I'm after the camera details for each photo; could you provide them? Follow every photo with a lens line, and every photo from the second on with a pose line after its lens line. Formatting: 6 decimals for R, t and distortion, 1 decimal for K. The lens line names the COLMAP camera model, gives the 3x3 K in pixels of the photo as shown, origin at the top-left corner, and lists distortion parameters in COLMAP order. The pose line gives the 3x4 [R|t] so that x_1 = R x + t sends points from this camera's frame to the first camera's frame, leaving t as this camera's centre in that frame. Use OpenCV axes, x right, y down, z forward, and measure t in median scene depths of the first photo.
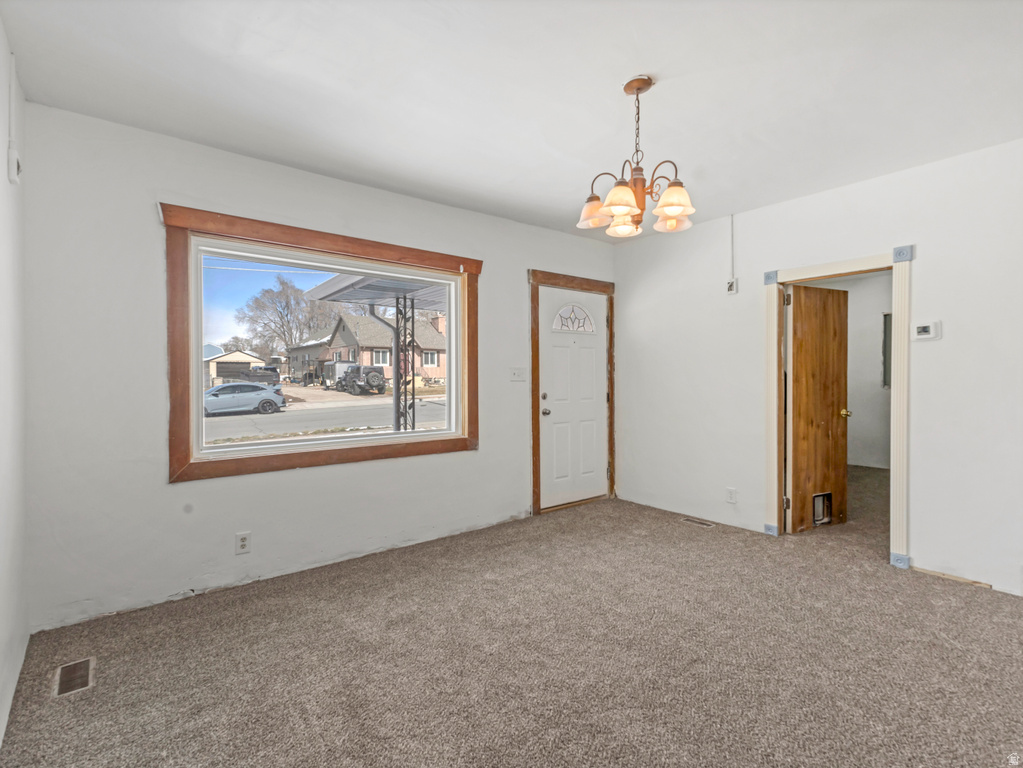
lens RADIAL K [[504.8, 0, 513.7], [0, 504.8, 382.8], [0, 0, 1]] dist [0.003116, 0.001049]
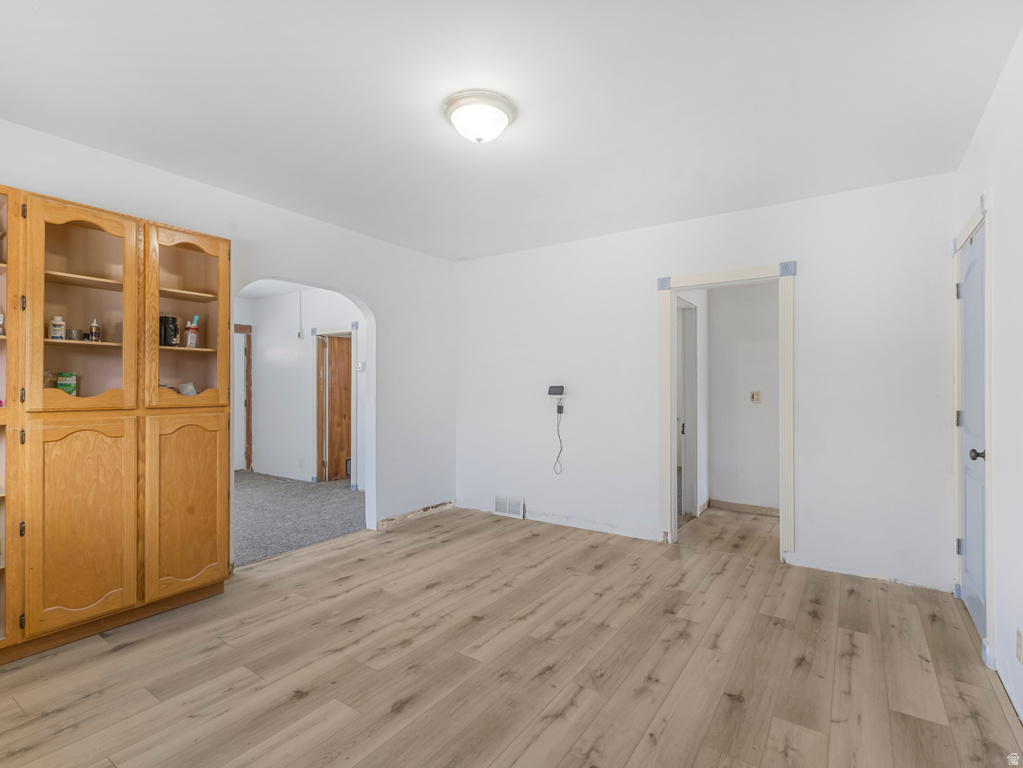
lens RADIAL K [[504.8, 0, 510.1], [0, 504.8, 384.2], [0, 0, 1]] dist [0.003116, 0.001049]
pose [[0.957196, -0.001176, 0.289439, 0.608798], [0.004581, 0.999928, -0.011087, -0.007909], [-0.289405, 0.011938, 0.957132, -0.774372]]
